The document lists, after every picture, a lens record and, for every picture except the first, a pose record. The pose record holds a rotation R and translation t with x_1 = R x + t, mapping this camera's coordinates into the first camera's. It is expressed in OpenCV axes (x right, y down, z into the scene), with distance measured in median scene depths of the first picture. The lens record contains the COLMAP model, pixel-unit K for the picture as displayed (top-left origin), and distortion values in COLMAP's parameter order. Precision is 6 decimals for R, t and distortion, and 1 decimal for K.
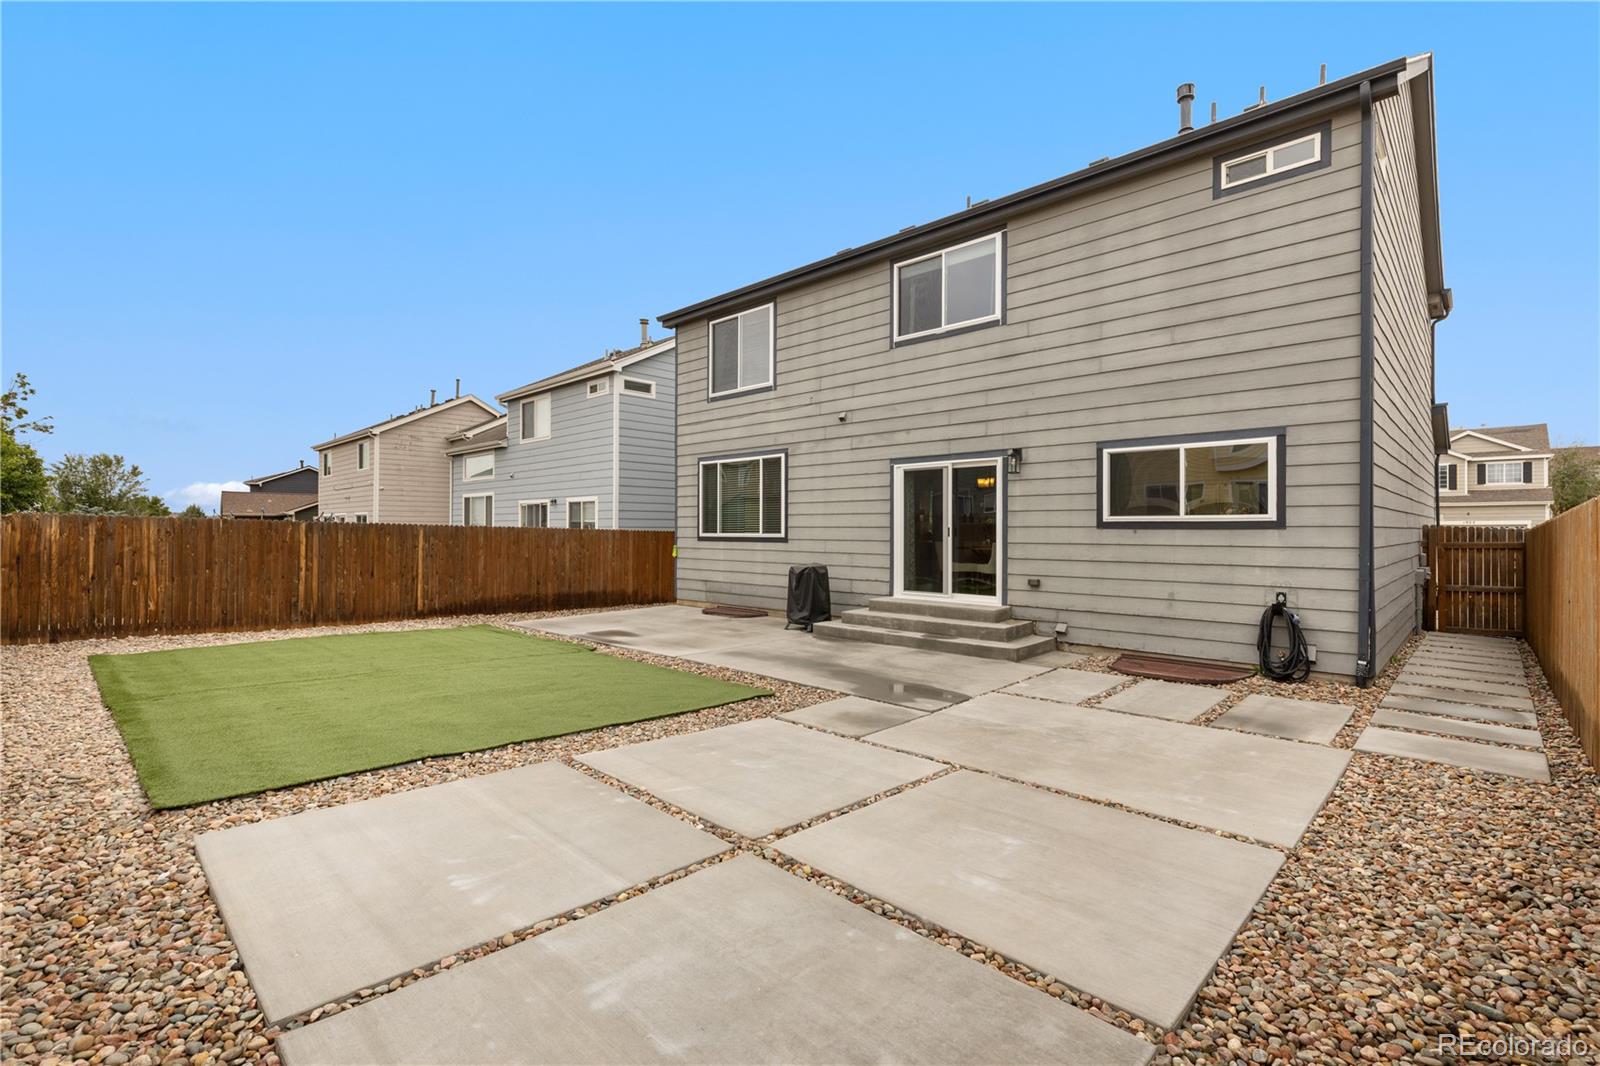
lens RADIAL K [[725.2, 0, 806.3], [0, 725.2, 526.9], [0, 0, 1]] dist [0.002690, 0.000799]
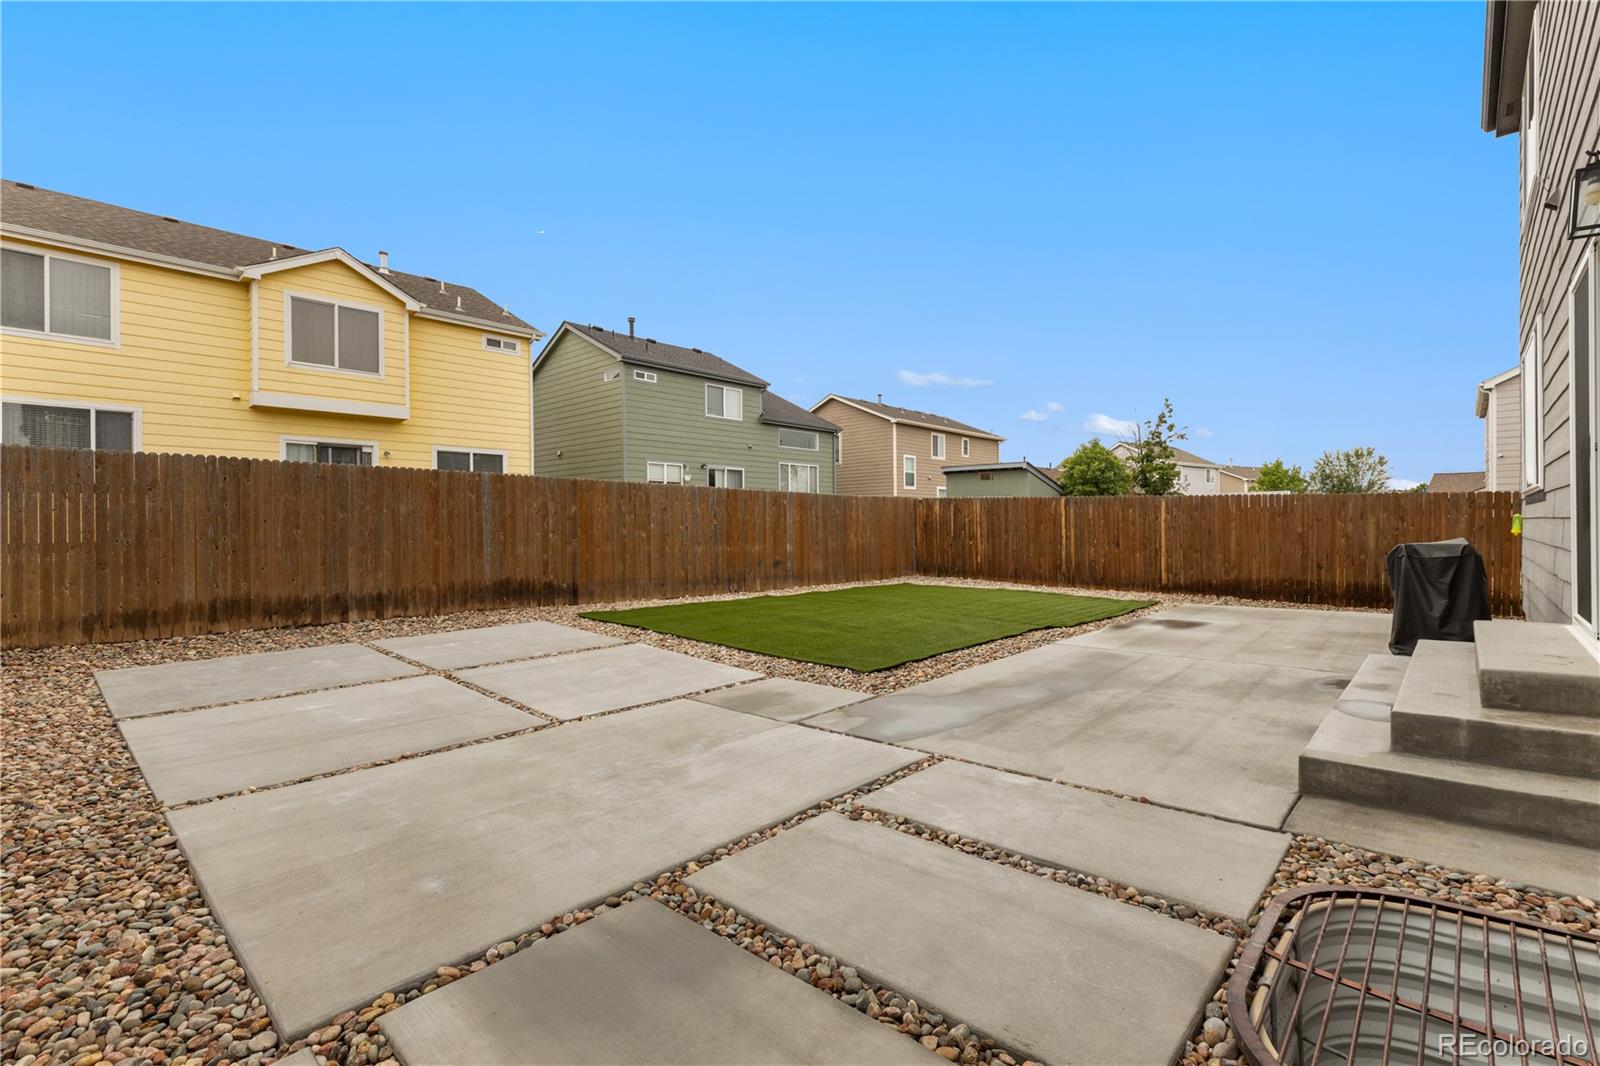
lens RADIAL K [[725.2, 0, 790.4], [0, 725.2, 527.0], [0, 0, 1]] dist [0.002690, 0.000799]
pose [[0.016807, 0.000504, -0.999859, 0.494140], [0.011649, 0.999932, 0.000700, 0.036649], [0.999791, -0.011660, 0.016800, 0.555447]]
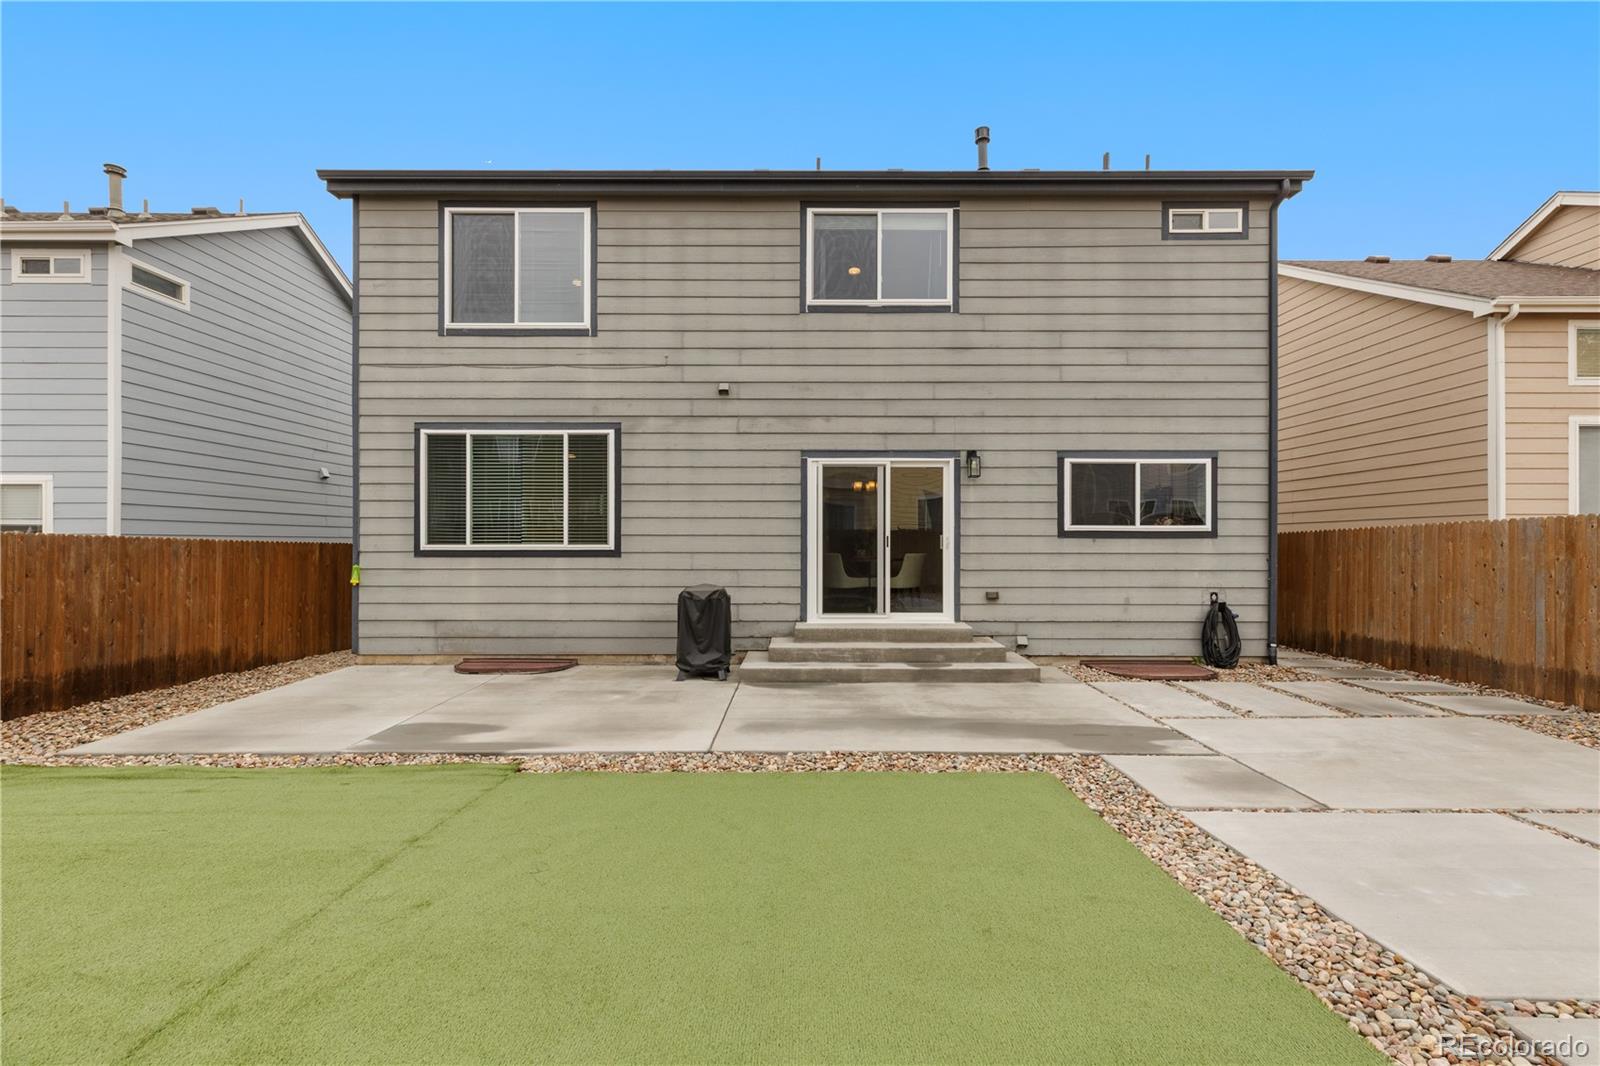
lens RADIAL K [[725.2, 0, 803.4], [0, 725.2, 542.4], [0, 0, 1]] dist [0.002690, 0.000799]
pose [[0.723311, -0.001268, 0.690521, -0.428058], [-0.002389, 0.999988, 0.004338, 0.004173], [-0.690518, -0.004787, 0.723299, 0.413500]]
